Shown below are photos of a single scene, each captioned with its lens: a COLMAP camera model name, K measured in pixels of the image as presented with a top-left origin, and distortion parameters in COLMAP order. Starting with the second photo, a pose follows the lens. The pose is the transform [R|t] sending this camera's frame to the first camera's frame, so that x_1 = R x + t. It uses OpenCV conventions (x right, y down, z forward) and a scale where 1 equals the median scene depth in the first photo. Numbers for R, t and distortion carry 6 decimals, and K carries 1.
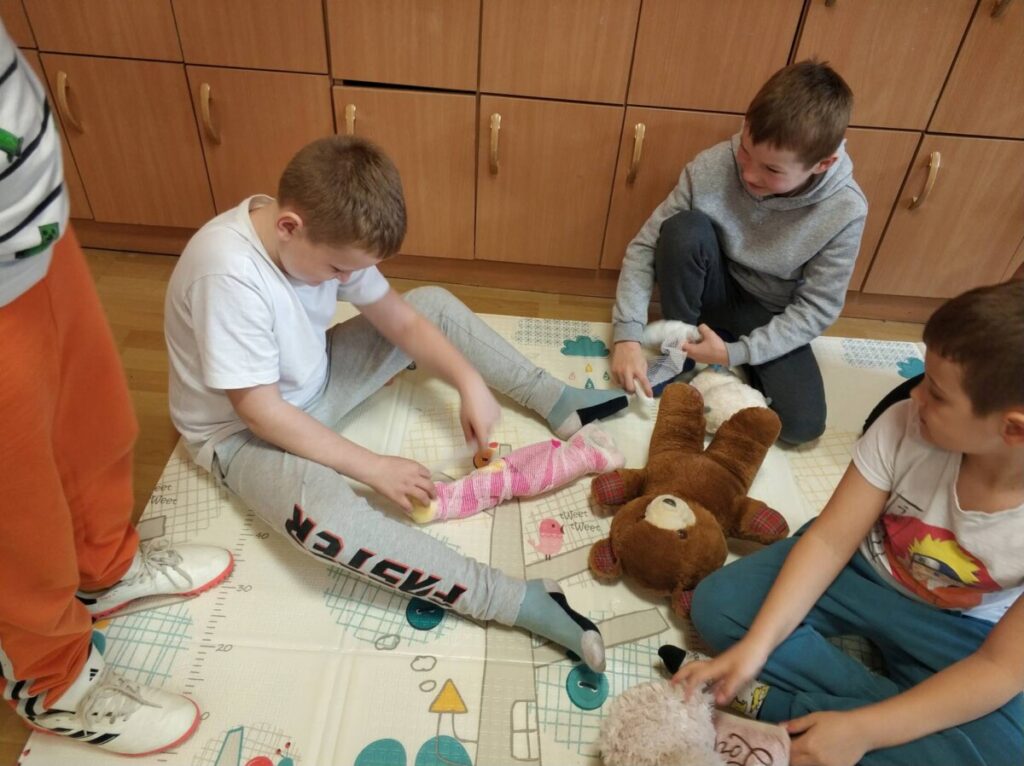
lens RADIAL K [[804.8, 0, 512.0], [0, 804.8, 383.0], [0, 0, 1]] dist [0.055845, -0.086383]
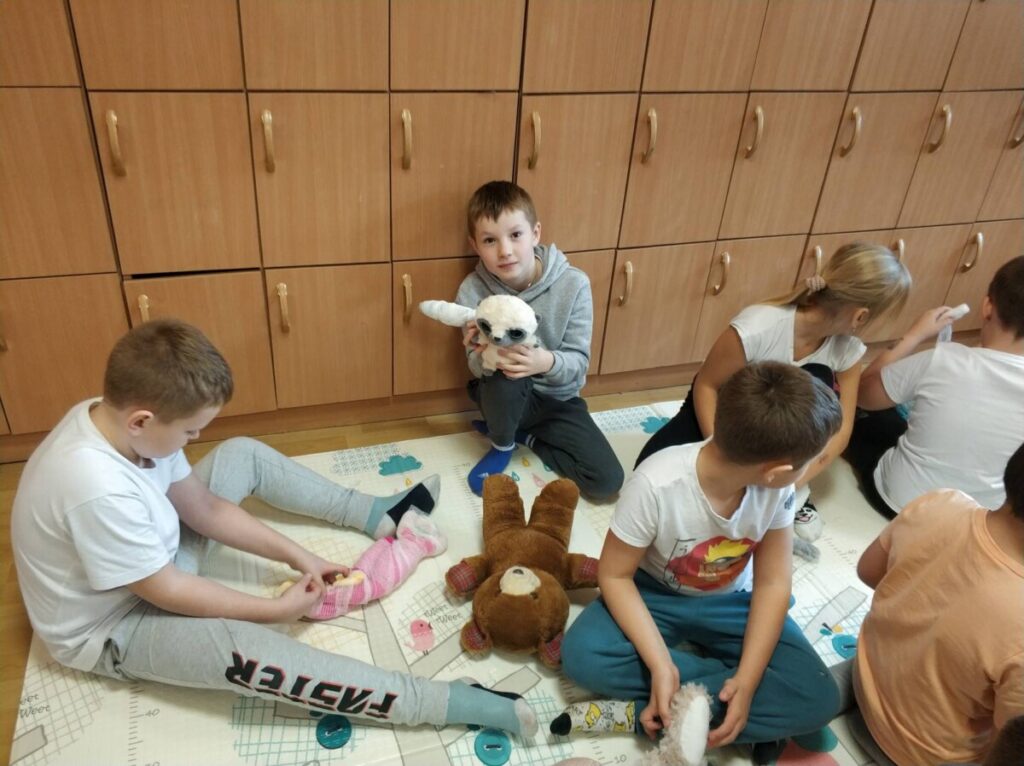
lens RADIAL K [[813.0, 0, 512.0], [0, 813.0, 383.0], [0, 0, 1]] dist [0.110715, -0.239330]
pose [[0.922948, -0.191155, 0.334105, -0.151830], [0.238578, 0.965232, -0.106811, 0.003399], [-0.302071, 0.178291, 0.936464, -0.172357]]
